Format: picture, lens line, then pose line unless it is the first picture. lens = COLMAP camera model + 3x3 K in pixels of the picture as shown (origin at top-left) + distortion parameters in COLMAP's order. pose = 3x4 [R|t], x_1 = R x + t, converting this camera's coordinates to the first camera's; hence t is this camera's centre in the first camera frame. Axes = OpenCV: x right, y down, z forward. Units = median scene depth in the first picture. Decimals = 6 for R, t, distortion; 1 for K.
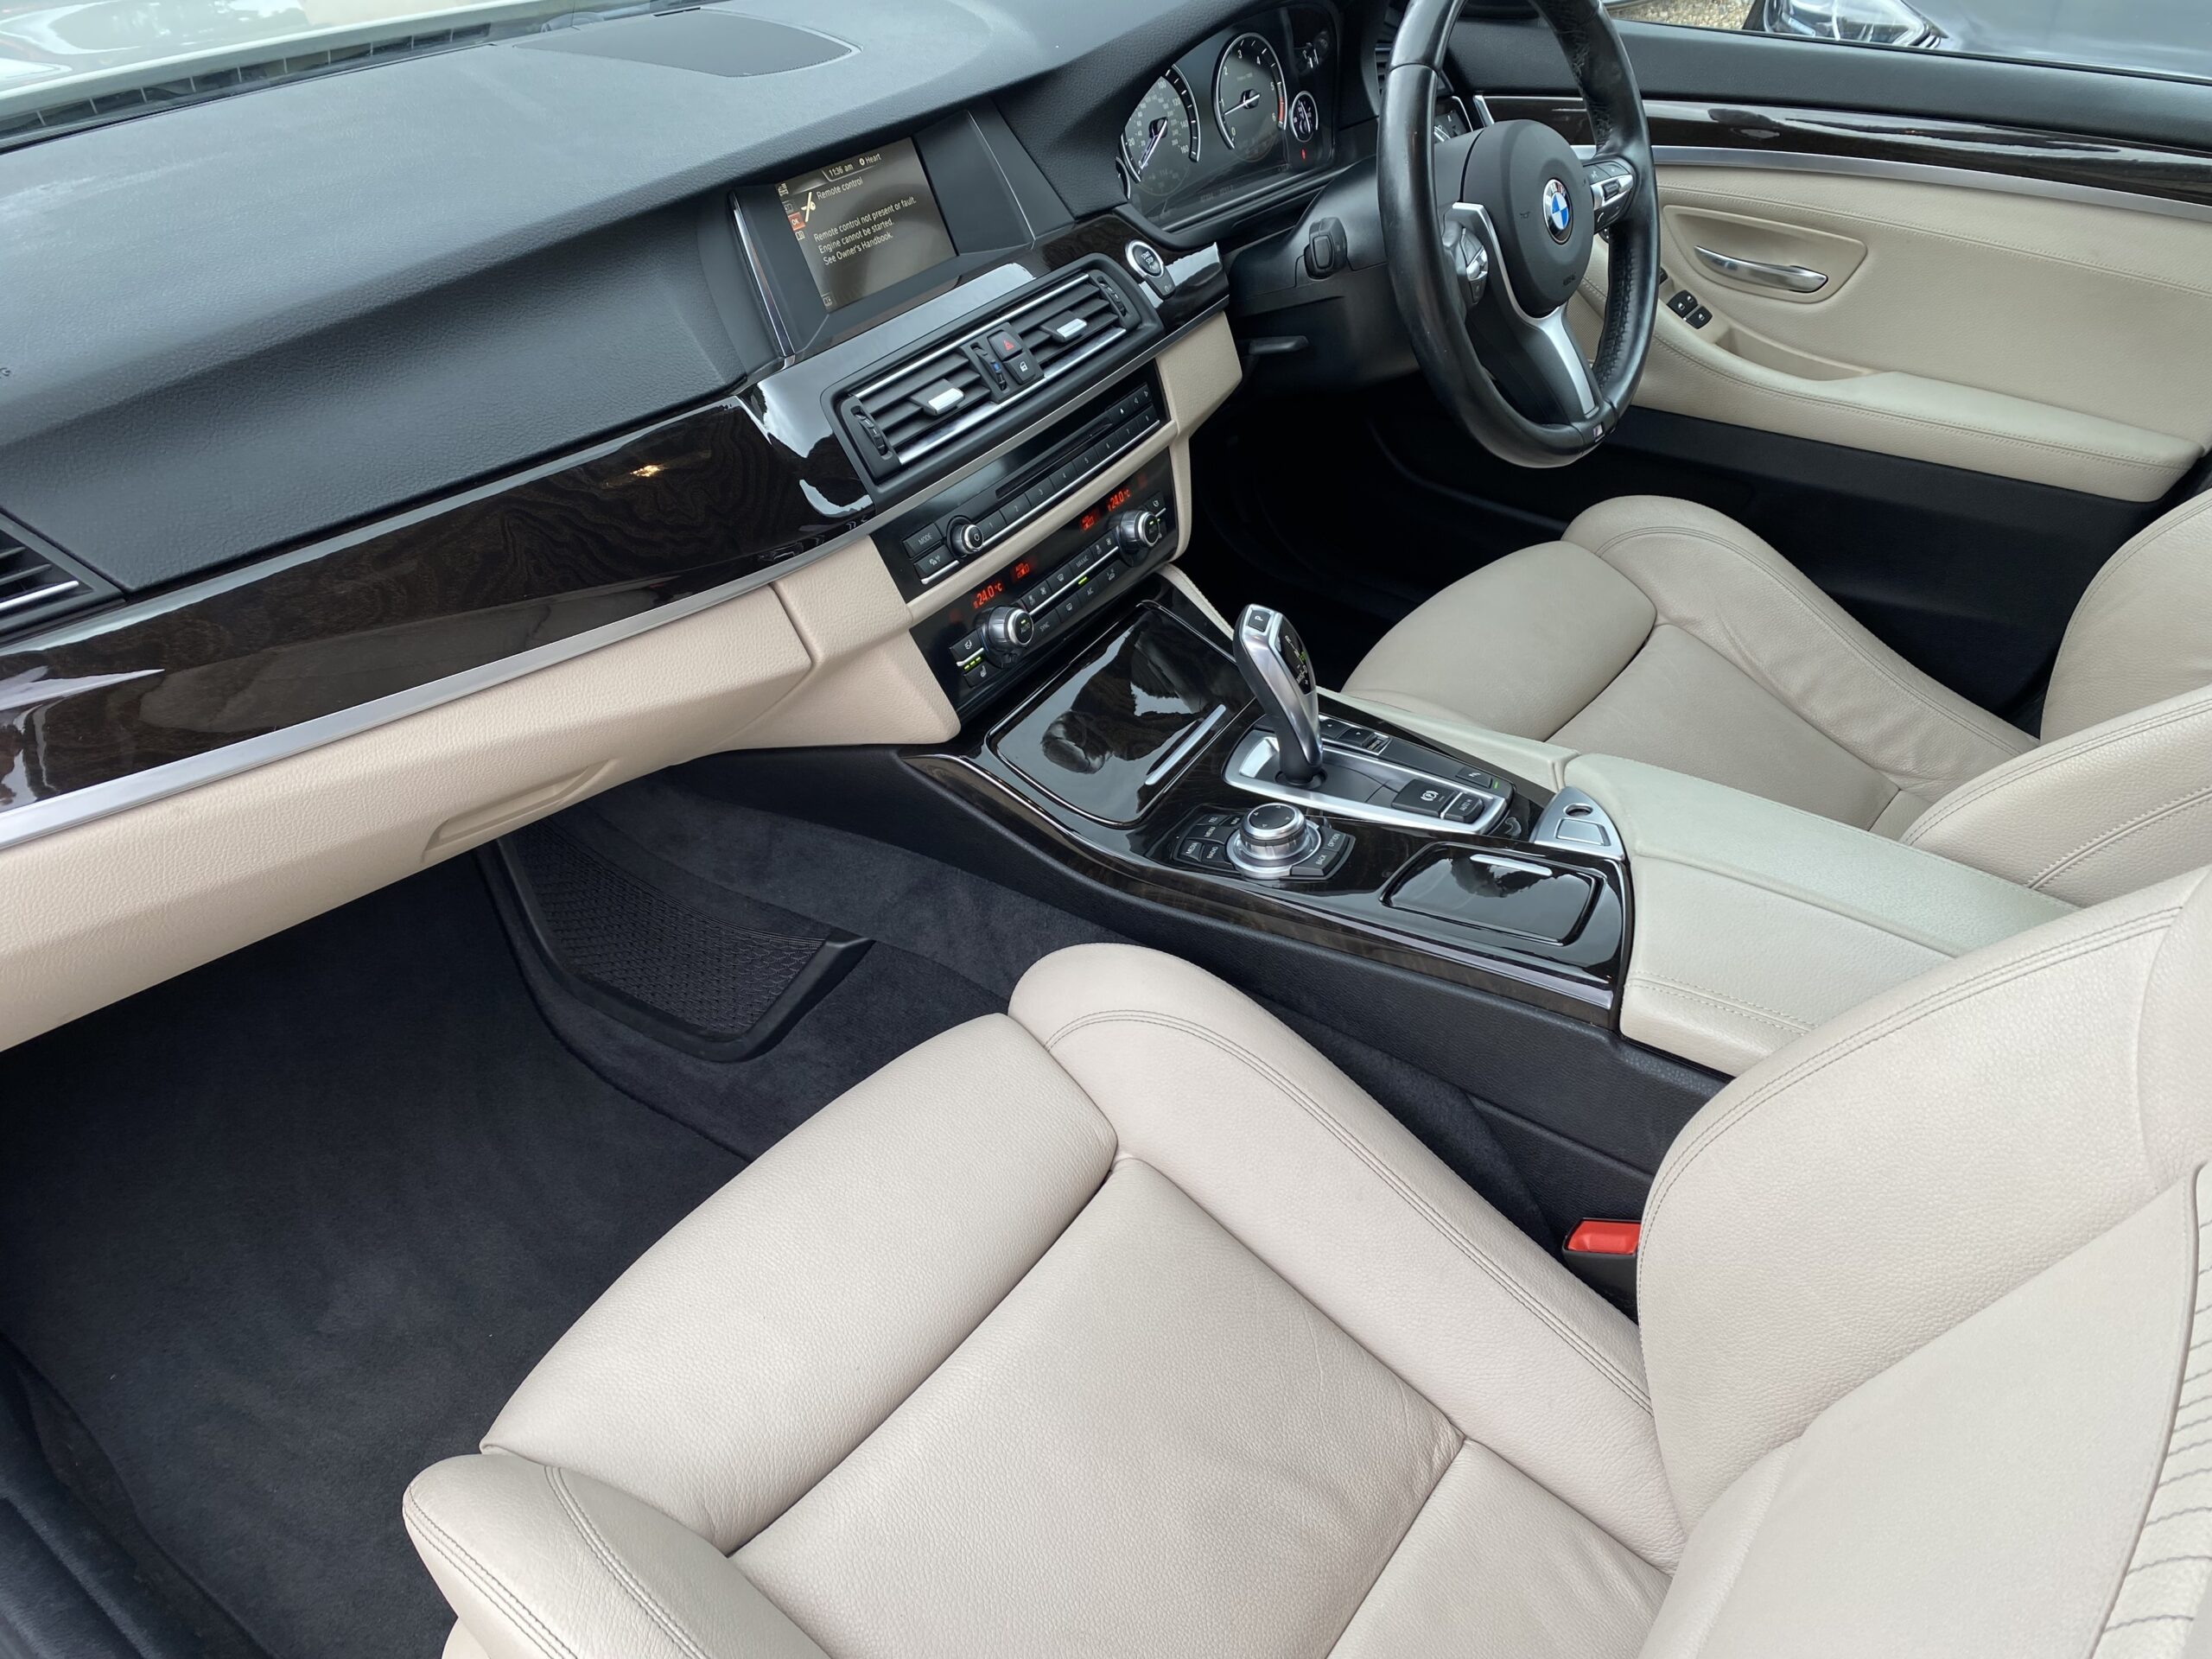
lens RADIAL K [[1653.5, 0, 1106.0], [0, 1653.5, 829.5], [0, 0, 1]] dist [0.049480, -0.068291]
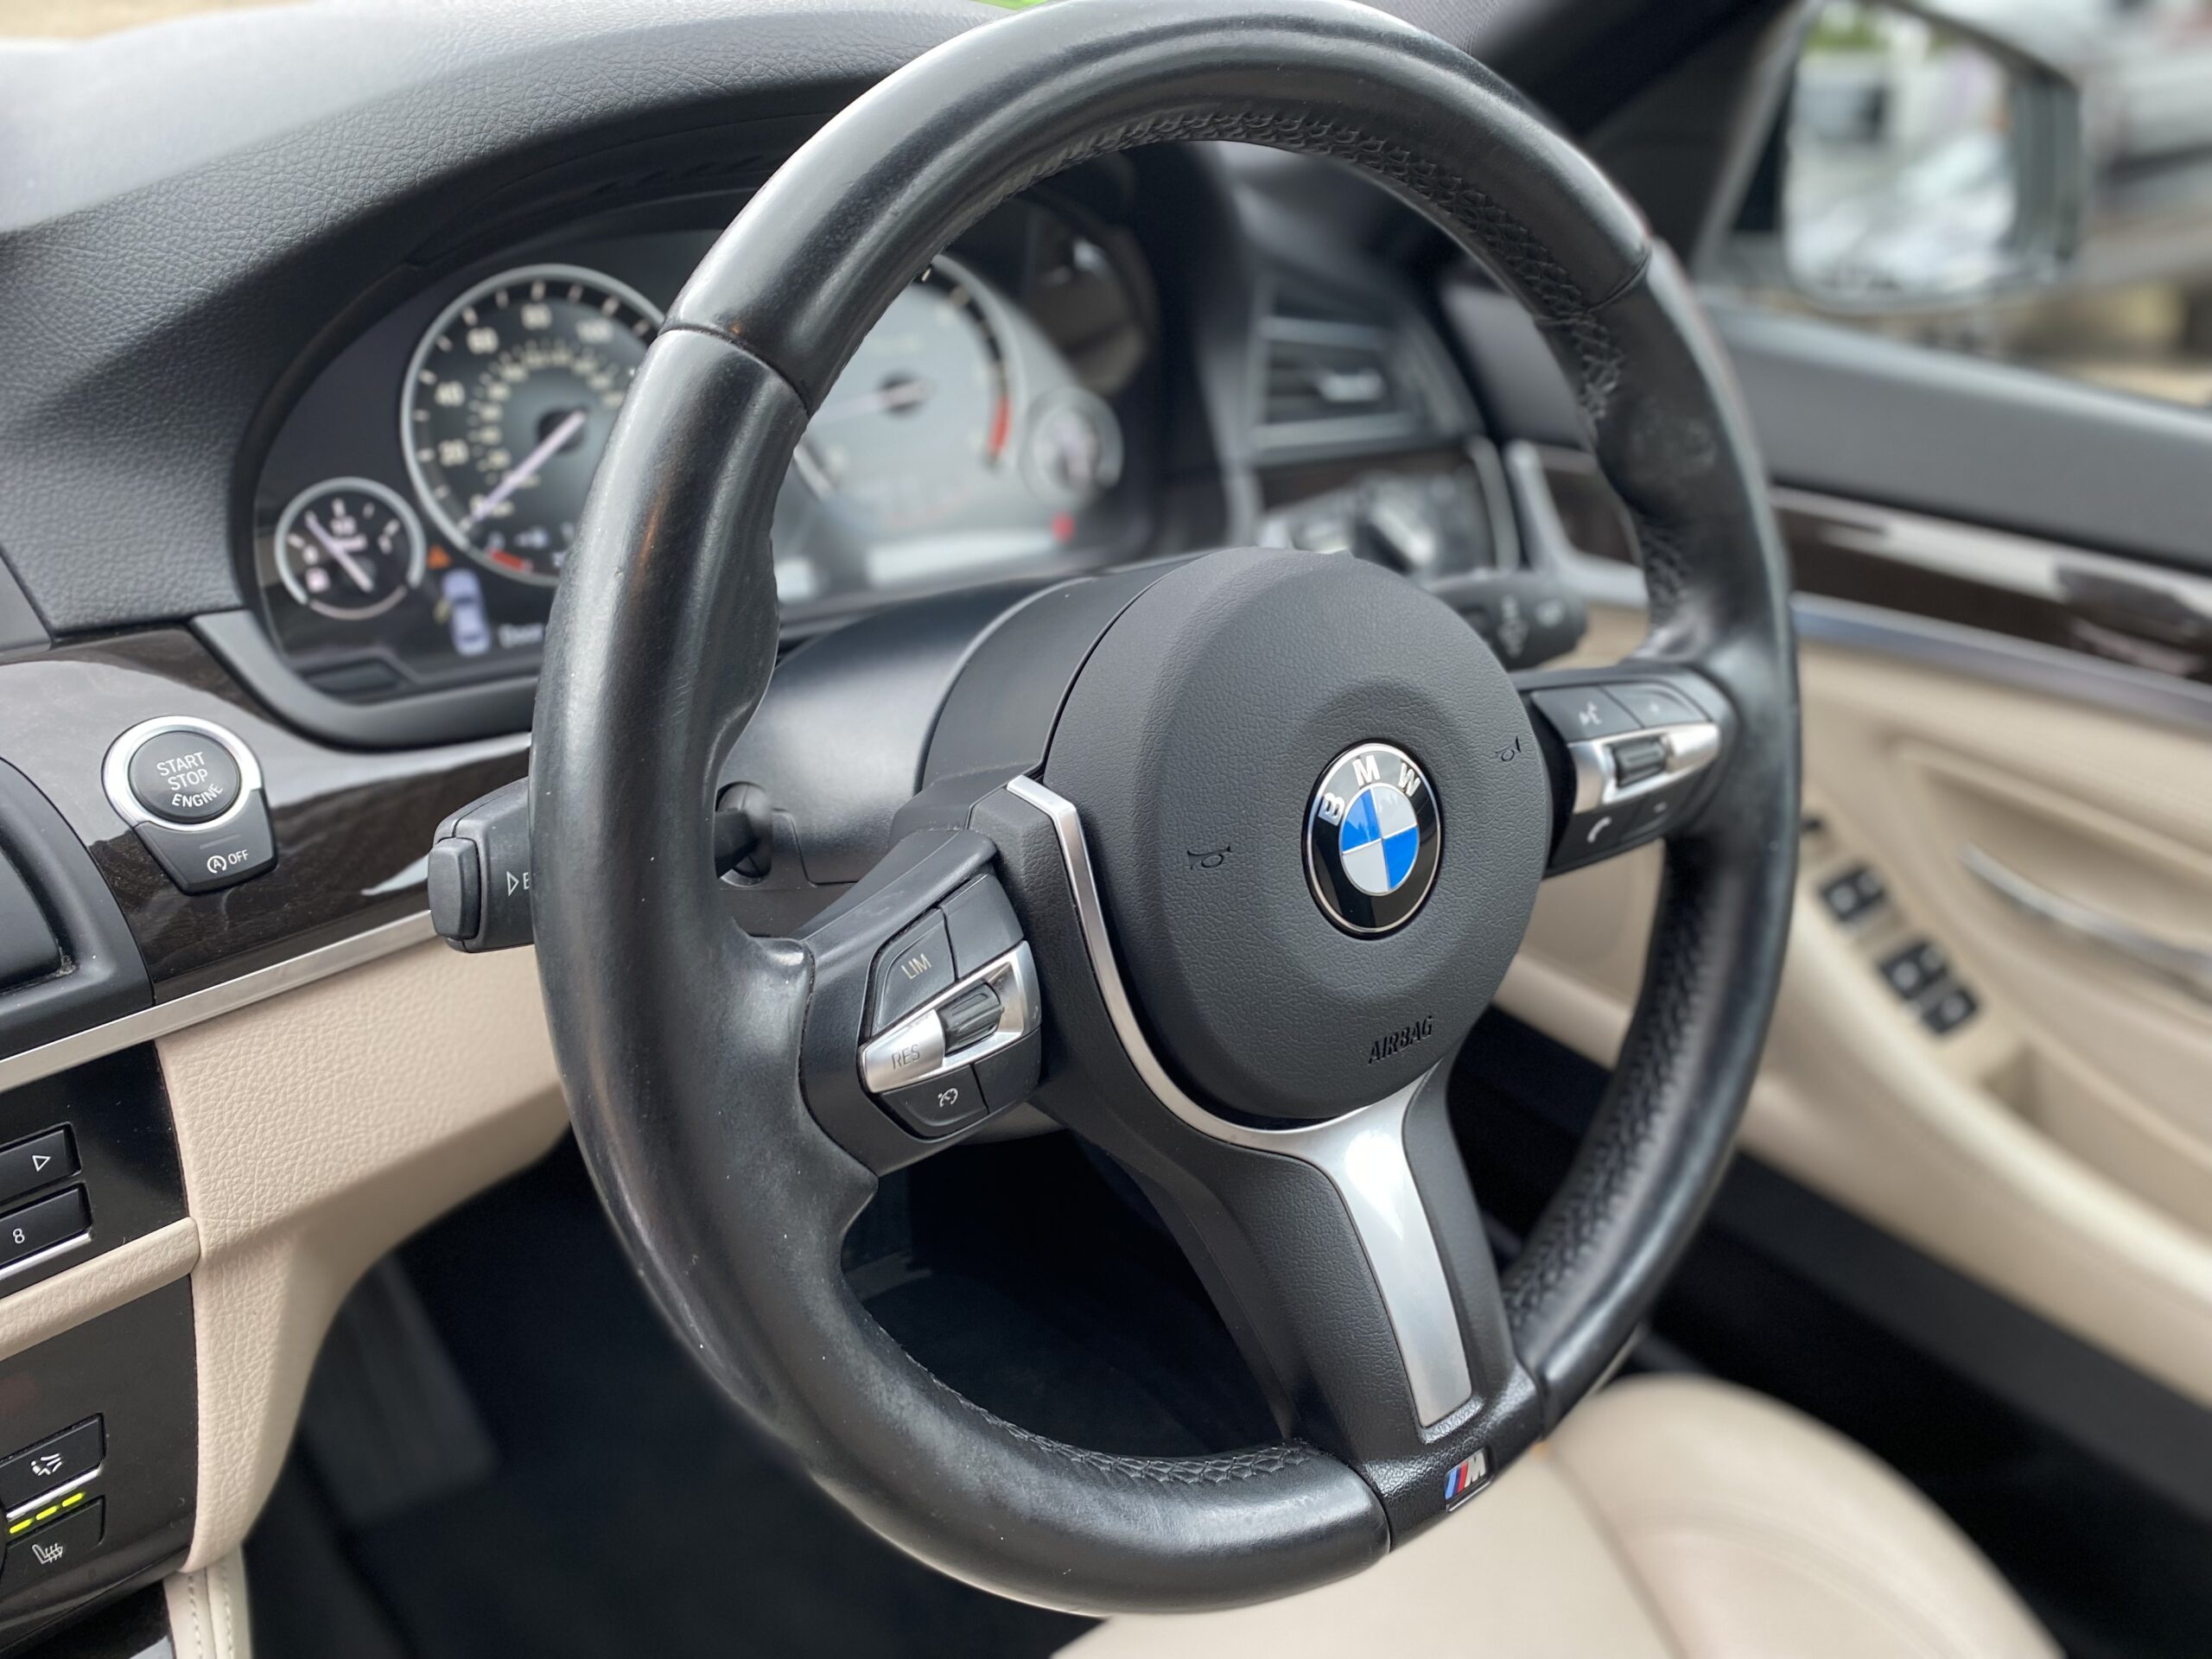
lens RADIAL K [[1650.0, 0, 1108.7], [0, 1650.0, 822.3], [0, 0, 1]] dist [-0.004988, -0.003024]
pose [[0.962756, 0.173517, -0.207345, 0.284445], [-0.200403, 0.972767, -0.116460, -0.325259], [0.181491, 0.153675, 0.971311, 0.680737]]
